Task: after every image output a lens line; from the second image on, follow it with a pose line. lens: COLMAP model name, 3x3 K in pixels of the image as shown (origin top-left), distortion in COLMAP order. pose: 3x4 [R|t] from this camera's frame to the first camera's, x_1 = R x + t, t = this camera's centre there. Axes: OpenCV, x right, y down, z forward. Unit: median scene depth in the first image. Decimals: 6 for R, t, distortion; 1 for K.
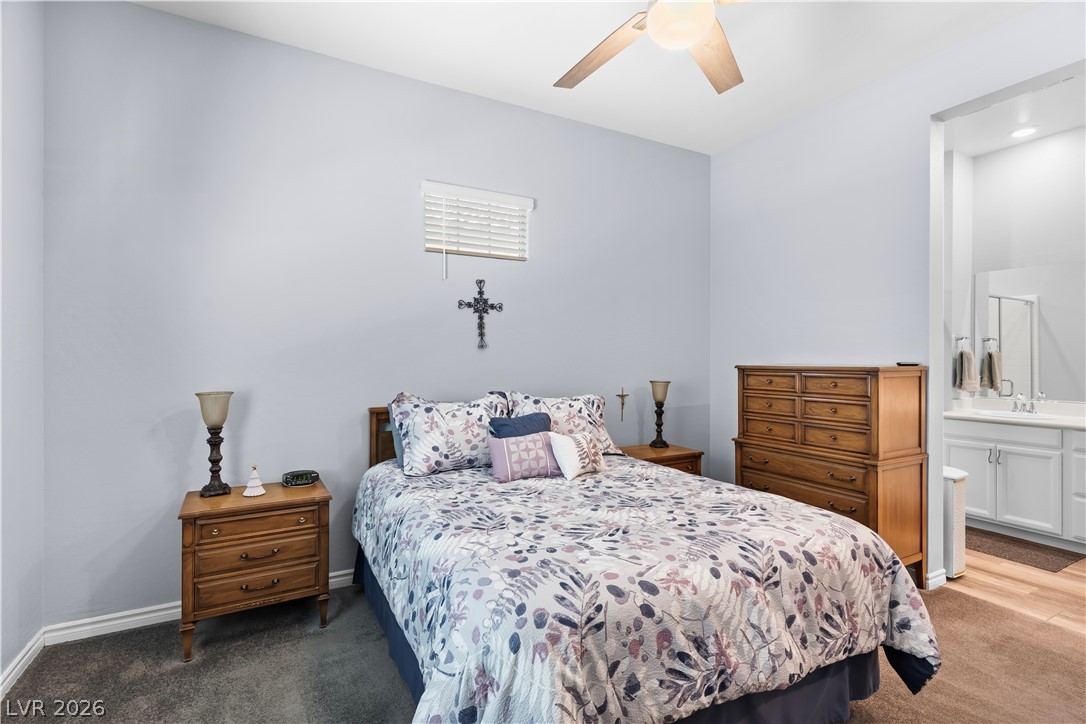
lens RADIAL K [[509.1, 0, 530.8], [0, 509.1, 362.2], [0, 0, 1]] dist [0.005090, 0.000385]
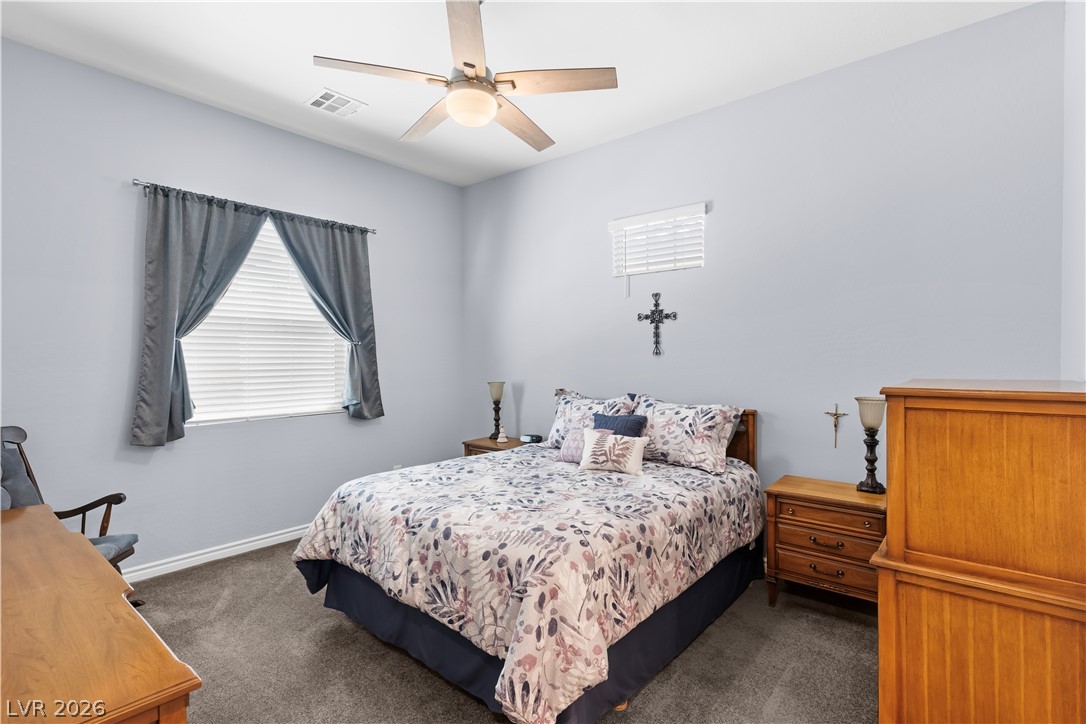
lens RADIAL K [[509.1, 0, 545.2], [0, 509.1, 360.6], [0, 0, 1]] dist [0.005090, 0.000385]
pose [[0.372742, 0.004336, -0.927925, 0.935989], [-0.004588, 0.999985, 0.002830, -0.019293], [0.927924, 0.003202, 0.372757, 0.402303]]
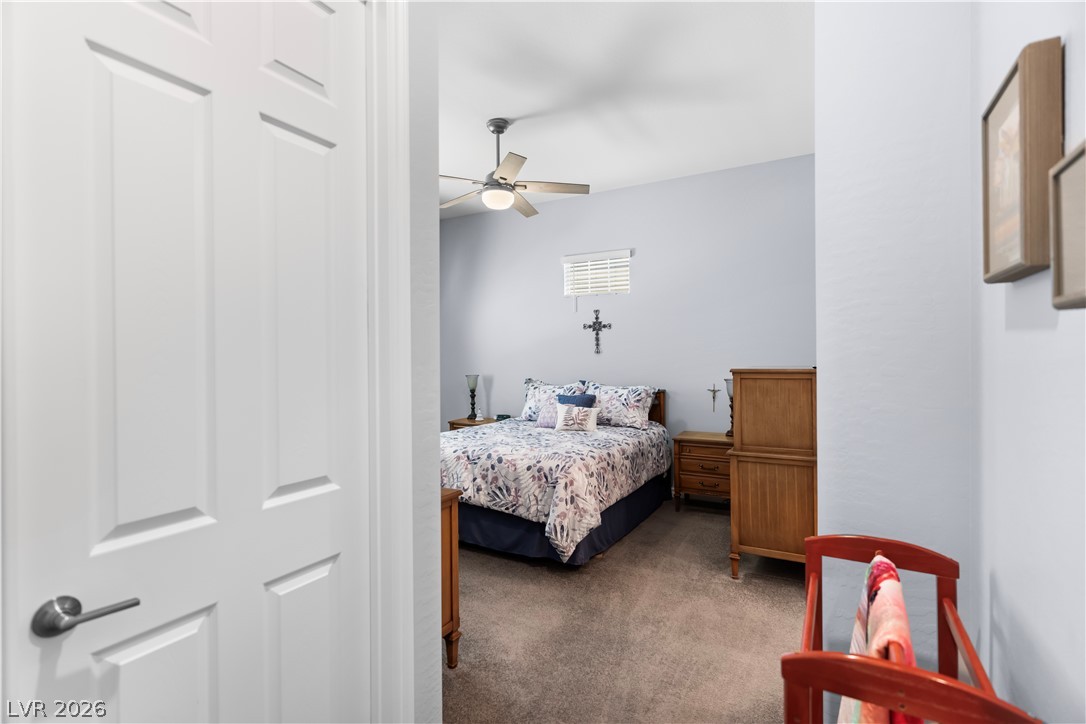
lens RADIAL K [[509.1, 0, 537.7], [0, 509.1, 350.7], [0, 0, 1]] dist [0.005090, 0.000385]
pose [[0.528279, -0.012731, -0.848976, 1.265225], [0.003187, 0.999910, -0.013011, -0.017610], [0.849065, 0.004167, 0.528272, 0.017794]]
